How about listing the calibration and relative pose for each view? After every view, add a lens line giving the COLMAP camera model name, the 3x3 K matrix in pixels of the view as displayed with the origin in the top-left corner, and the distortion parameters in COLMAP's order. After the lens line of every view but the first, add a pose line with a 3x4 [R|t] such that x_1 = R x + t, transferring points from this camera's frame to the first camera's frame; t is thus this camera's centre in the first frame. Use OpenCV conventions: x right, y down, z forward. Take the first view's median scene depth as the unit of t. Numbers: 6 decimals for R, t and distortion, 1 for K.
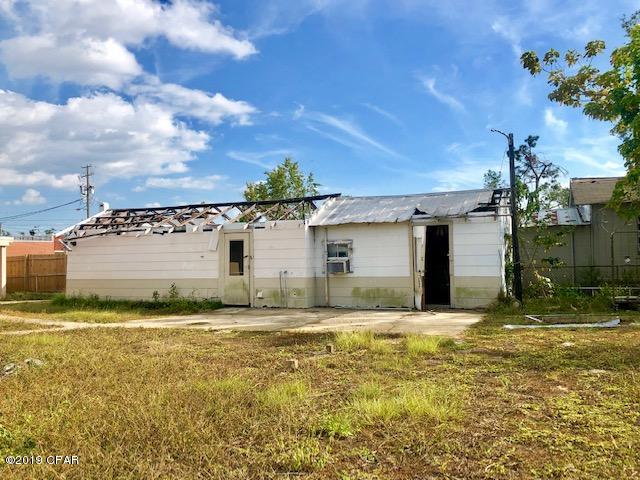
lens RADIAL K [[567.7, 0, 319.8], [0, 567.7, 204.5], [0, 0, 1]] dist [0.051201, -0.000286]
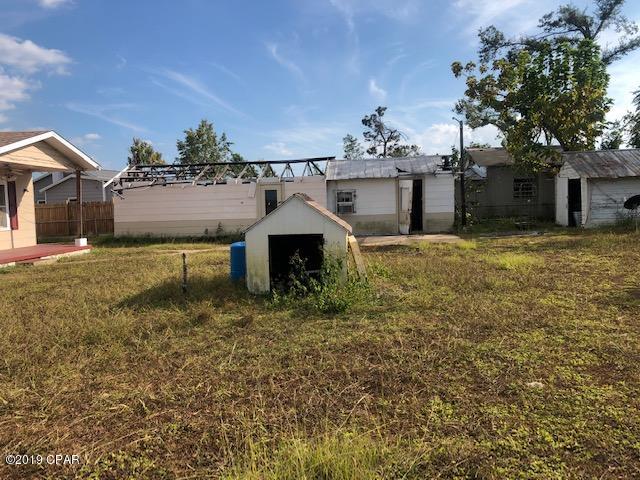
lens RADIAL K [[530.2, 0, 320.0], [0, 530.2, 240.0], [0, 0, 1]] dist [0.001606, 0.000092]
pose [[0.951991, -0.029771, 0.304676, -0.168554], [-0.015736, 0.989185, 0.145827, -0.002550], [-0.305722, -0.143620, 0.941226, -0.101966]]
